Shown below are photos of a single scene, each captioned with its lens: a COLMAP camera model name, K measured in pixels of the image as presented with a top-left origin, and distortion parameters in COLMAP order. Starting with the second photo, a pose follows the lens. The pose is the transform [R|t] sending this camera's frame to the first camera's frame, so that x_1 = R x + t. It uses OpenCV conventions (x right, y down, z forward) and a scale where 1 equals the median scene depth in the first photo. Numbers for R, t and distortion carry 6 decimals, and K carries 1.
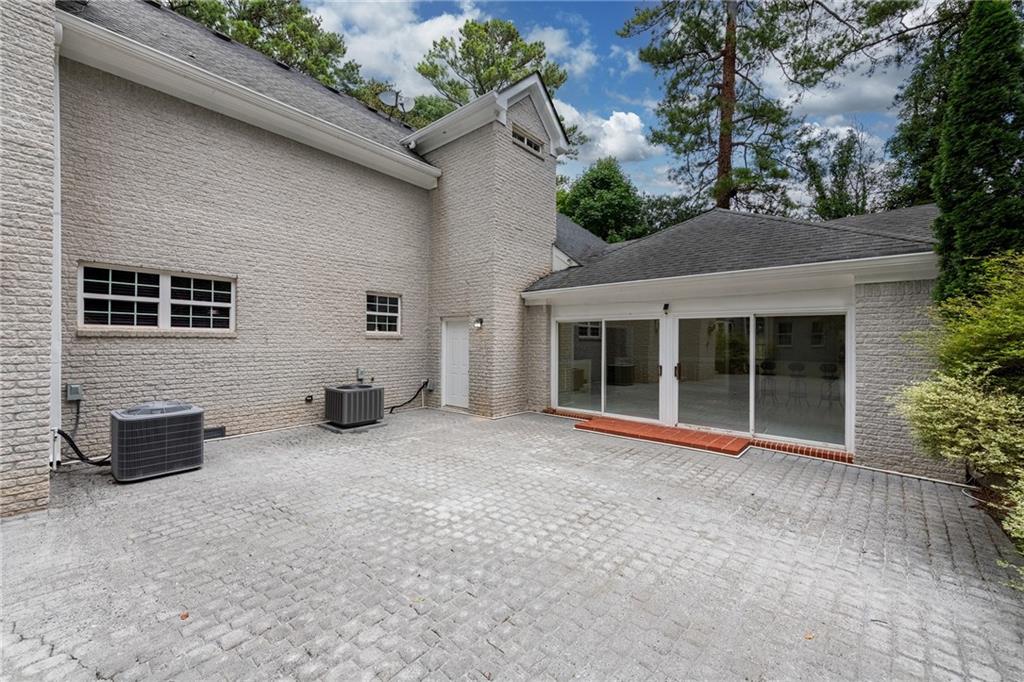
lens RADIAL K [[395.6, 0, 511.5], [0, 395.6, 340.4], [0, 0, 1]] dist [0.007877, -0.000884]
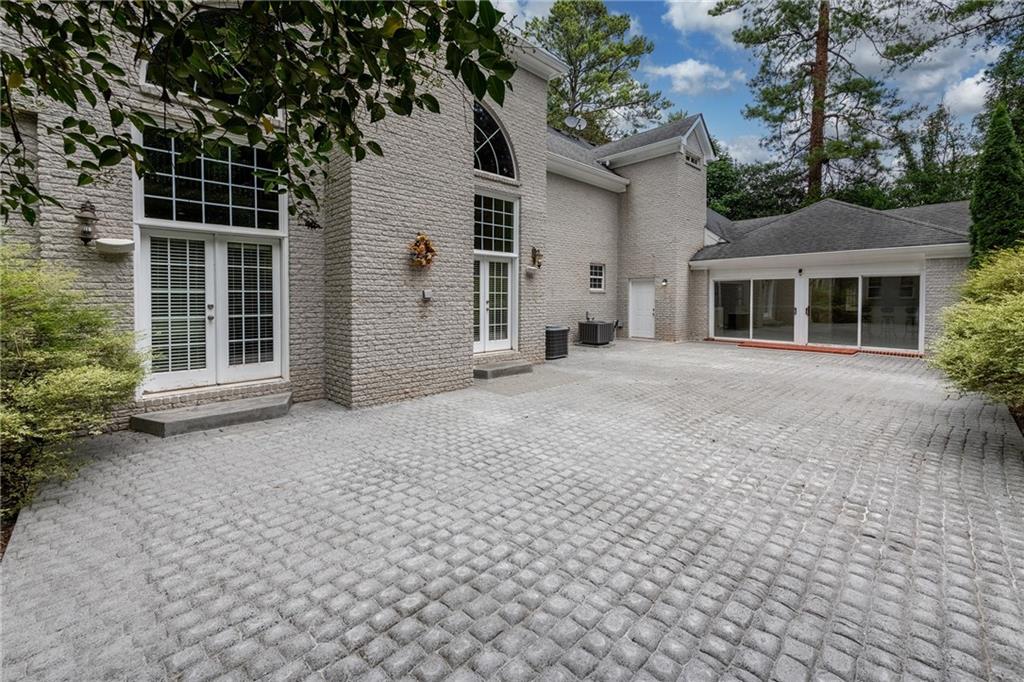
lens RADIAL K [[419.0, 0, 508.4], [0, 419.0, 306.2], [0, 0, 1]] dist [0.009152, -0.000964]
pose [[0.994681, -0.006755, -0.102786, -0.472094], [0.009197, 0.999686, 0.023306, 0.005672], [0.102596, -0.024128, 0.994430, -0.635441]]
